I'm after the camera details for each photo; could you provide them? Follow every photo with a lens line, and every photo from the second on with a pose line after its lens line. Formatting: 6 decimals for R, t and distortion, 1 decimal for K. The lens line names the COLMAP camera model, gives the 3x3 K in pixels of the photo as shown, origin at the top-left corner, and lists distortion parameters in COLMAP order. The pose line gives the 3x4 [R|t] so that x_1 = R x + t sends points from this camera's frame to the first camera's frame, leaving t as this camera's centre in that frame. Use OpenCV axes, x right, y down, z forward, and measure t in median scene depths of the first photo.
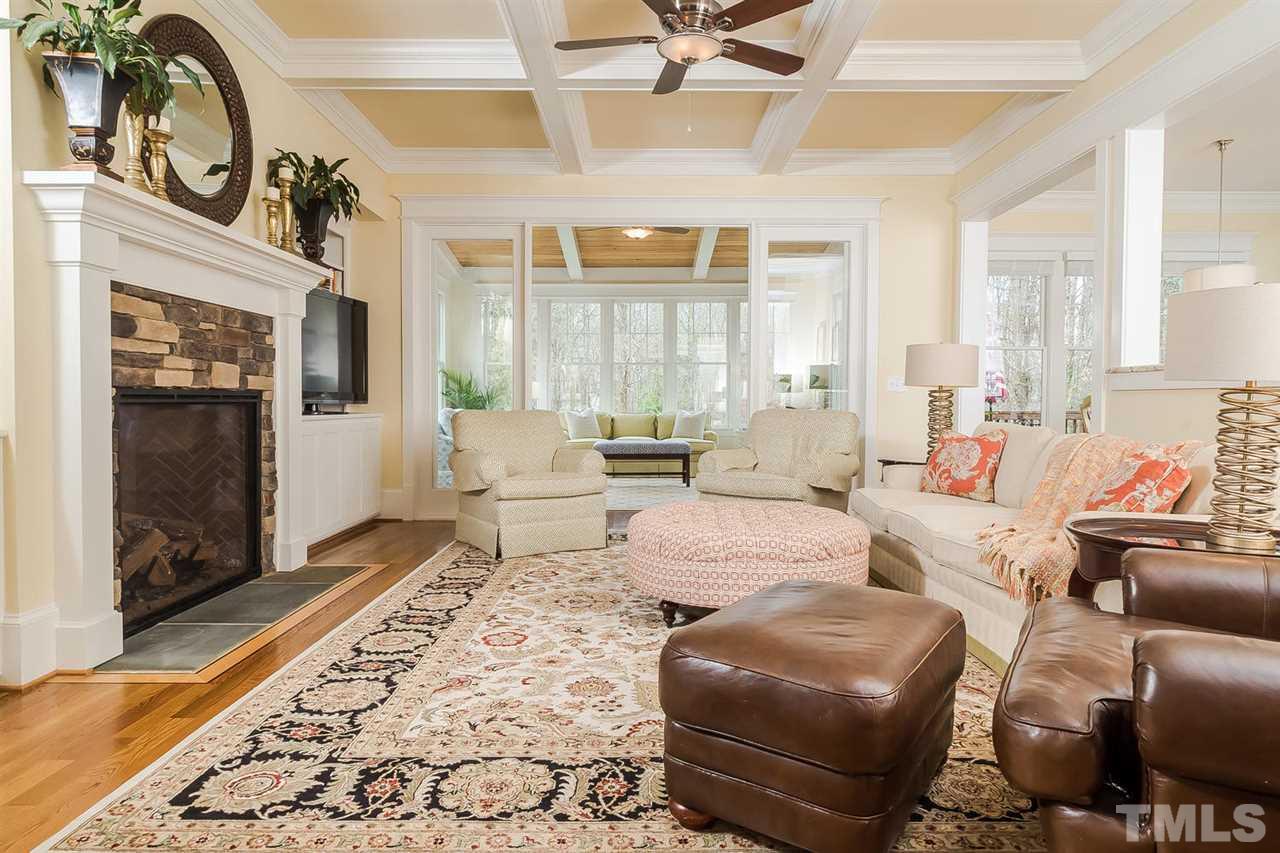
lens RADIAL K [[591.7, 0, 640.0], [0, 591.7, 426.5], [0, 0, 1]] dist [0.000145, 0.000169]
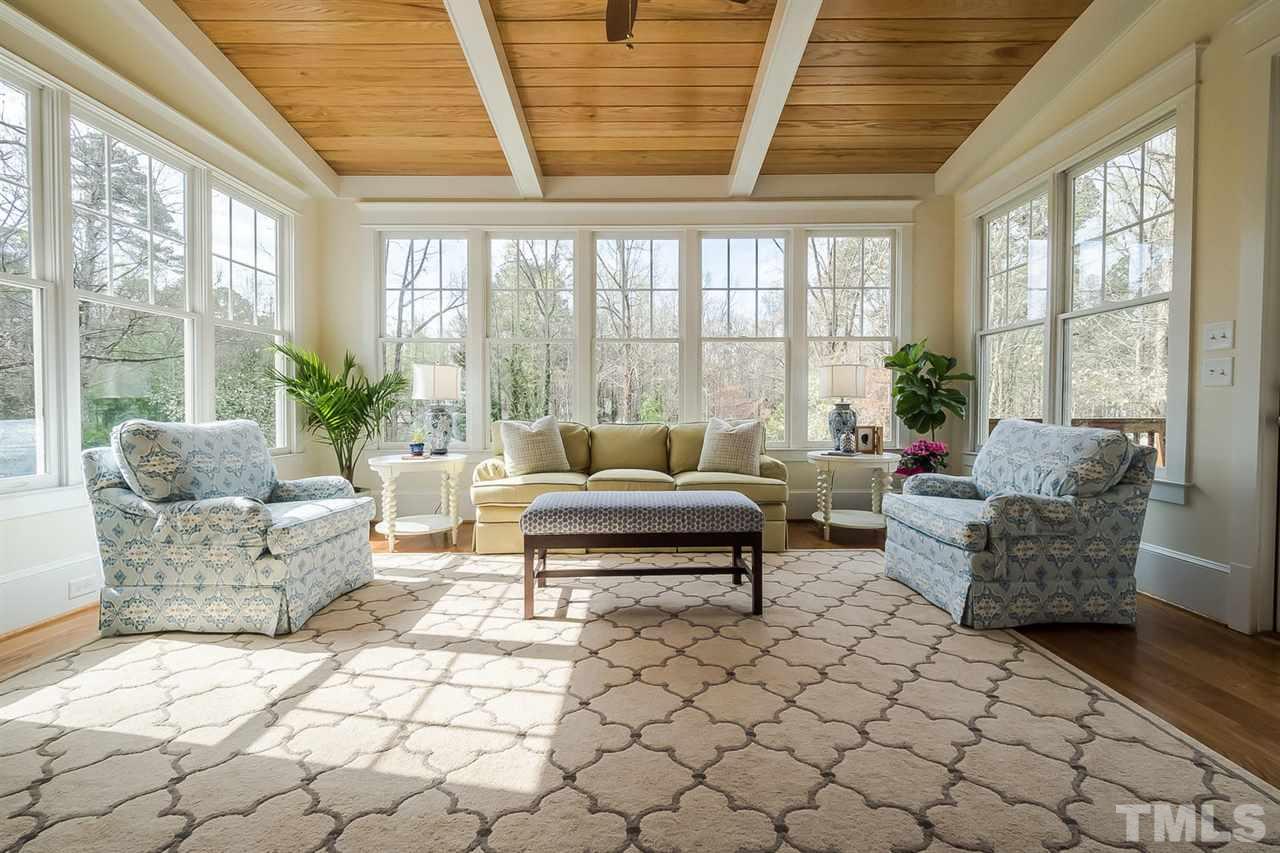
lens RADIAL K [[569.7, 0, 640.0], [0, 569.7, 426.5], [0, 0, 1]] dist [-0.000409, 0.000456]
pose [[0.999871, -0.000951, -0.016006, 0.007733], [0.000753, 0.999923, -0.012419, -0.013809], [0.016017, 0.012405, 0.999795, 0.447411]]
